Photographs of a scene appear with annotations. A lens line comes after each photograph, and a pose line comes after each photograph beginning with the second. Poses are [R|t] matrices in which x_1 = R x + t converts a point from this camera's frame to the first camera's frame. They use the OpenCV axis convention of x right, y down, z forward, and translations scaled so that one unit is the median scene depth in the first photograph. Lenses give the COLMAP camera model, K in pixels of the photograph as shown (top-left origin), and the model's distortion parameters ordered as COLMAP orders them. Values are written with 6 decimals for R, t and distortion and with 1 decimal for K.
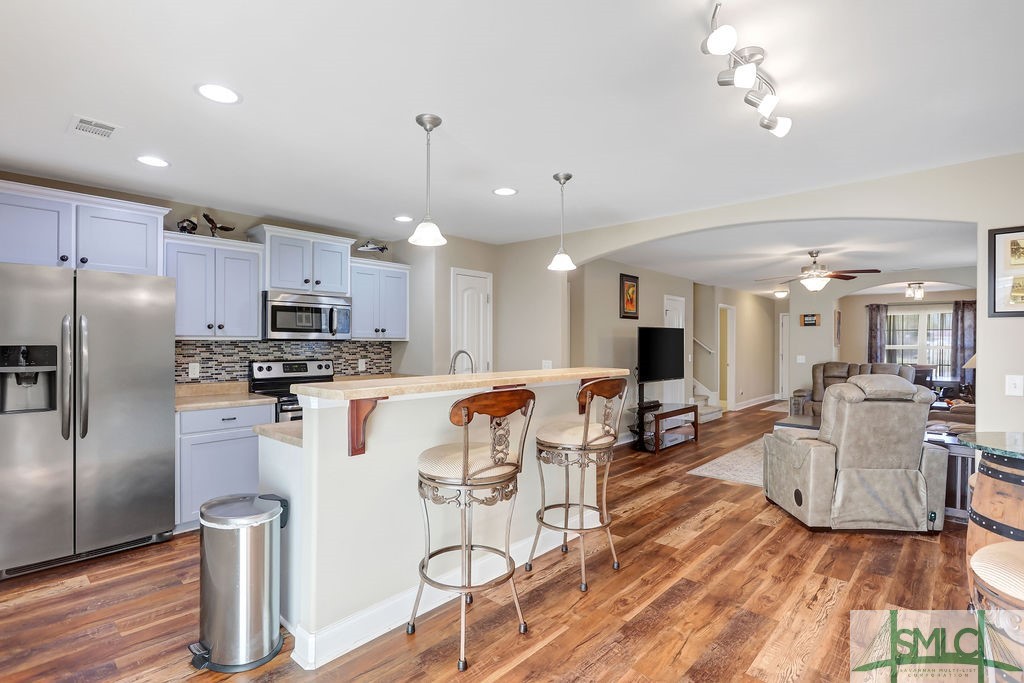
lens RADIAL K [[506.6, 0, 512.0], [0, 506.6, 341.5], [0, 0, 1]] dist [0.000822, -0.000111]
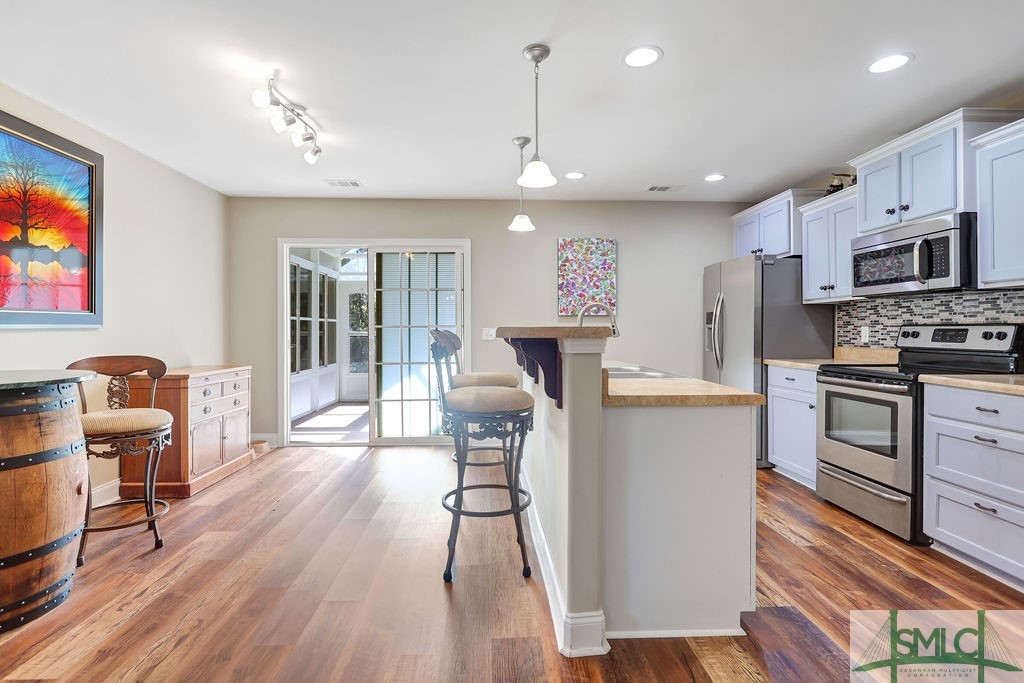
lens RADIAL K [[506.6, 0, 512.0], [0, 506.6, 341.5], [0, 0, 1]] dist [0.000822, -0.000111]
pose [[-0.718826, 0.010993, -0.695104, 0.483635], [0.000986, 0.999890, 0.014793, 0.053727], [0.695190, 0.009948, -0.718757, 1.169739]]
